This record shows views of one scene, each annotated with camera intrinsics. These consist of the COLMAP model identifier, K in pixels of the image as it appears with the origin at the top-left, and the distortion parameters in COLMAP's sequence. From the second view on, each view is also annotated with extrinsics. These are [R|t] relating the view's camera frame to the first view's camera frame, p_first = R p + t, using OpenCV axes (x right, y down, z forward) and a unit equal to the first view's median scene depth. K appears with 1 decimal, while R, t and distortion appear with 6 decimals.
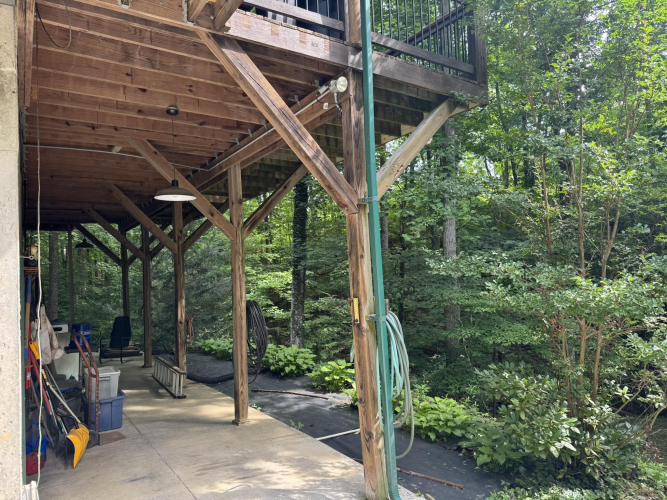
lens RADIAL K [[479.1, 0, 333.5], [0, 479.1, 250.0], [0, 0, 1]] dist [0.007348, -0.001597]
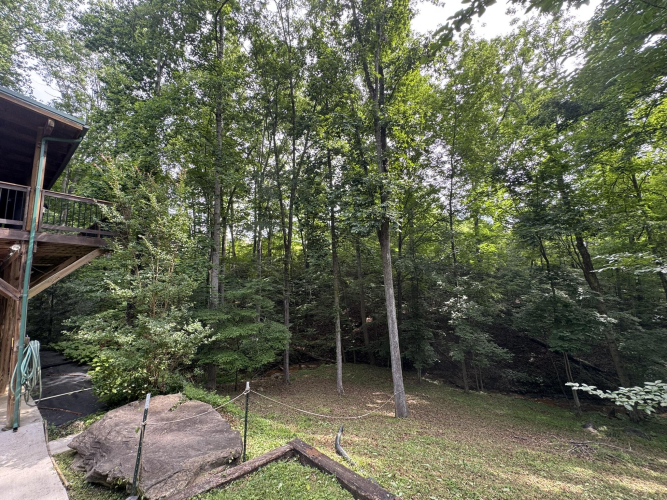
lens RADIAL K [[267.3, 0, 333.6], [0, 267.3, 249.1], [0, 0, 1]] dist [-0.000244, 0.000542]
pose [[0.938441, 0.046879, 0.342245, 0.742742], [-0.014630, 0.995254, -0.096209, -0.160026], [-0.345131, 0.085279, 0.934672, -0.574482]]
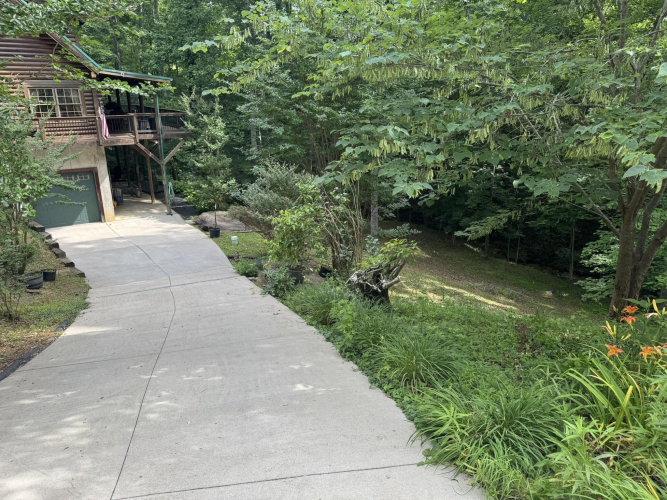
lens RADIAL K [[463.4, 0, 335.8], [0, 463.4, 252.1], [0, 0, 1]] dist [0.091126, -0.122274]
pose [[0.998520, 0.033445, 0.042884, 1.327616], [-0.047013, 0.927237, 0.371511, -0.897787], [-0.027338, -0.372977, 0.927438, -3.208253]]
